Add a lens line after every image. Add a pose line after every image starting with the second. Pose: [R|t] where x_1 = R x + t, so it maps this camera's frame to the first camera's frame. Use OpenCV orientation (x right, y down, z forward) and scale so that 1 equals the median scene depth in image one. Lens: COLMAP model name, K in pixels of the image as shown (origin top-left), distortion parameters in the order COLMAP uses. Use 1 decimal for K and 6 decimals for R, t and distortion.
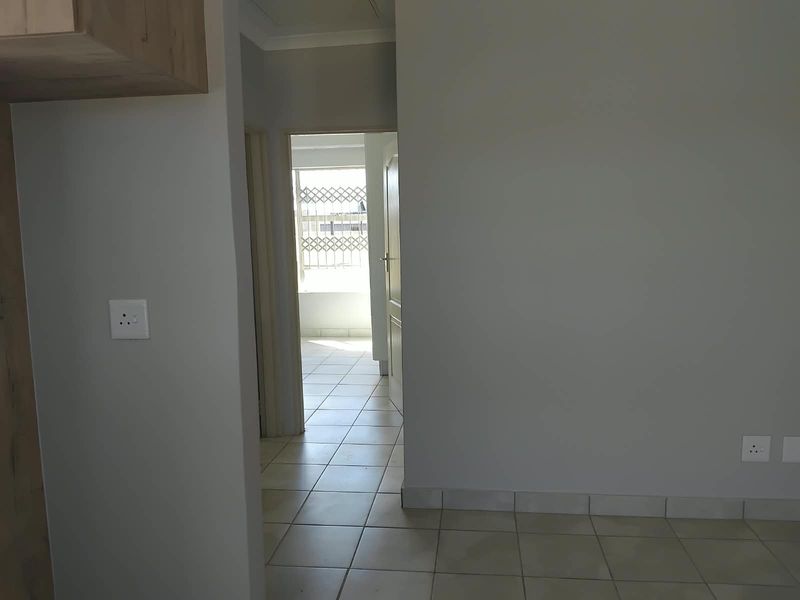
lens RADIAL K [[622.5, 0, 407.4], [0, 622.5, 297.3], [0, 0, 1]] dist [0.060205, -0.114677]
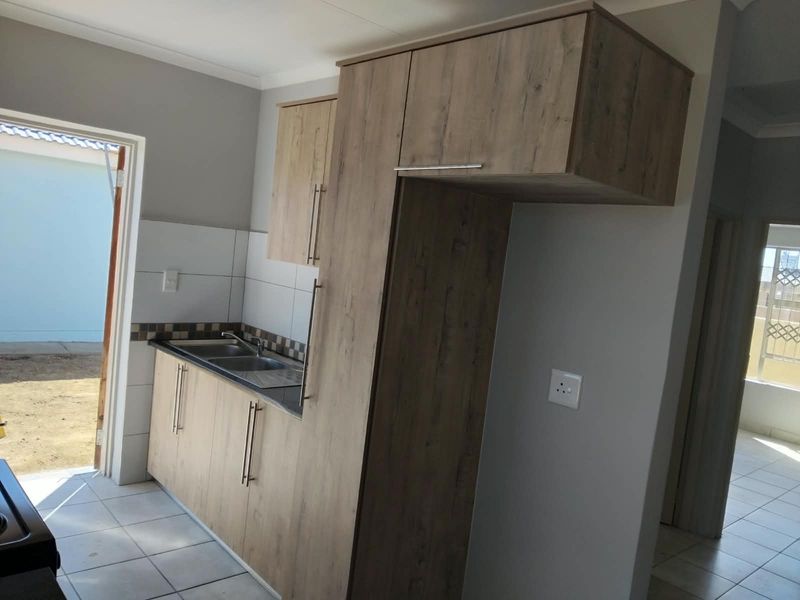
lens RADIAL K [[622.5, 0, 407.4], [0, 622.5, 297.3], [0, 0, 1]] dist [0.060205, -0.114677]
pose [[0.750580, 0.156743, -0.641921, 0.054437], [-0.210180, 0.977637, -0.007039, -0.060383], [0.626462, 0.140202, 0.766739, -0.094134]]
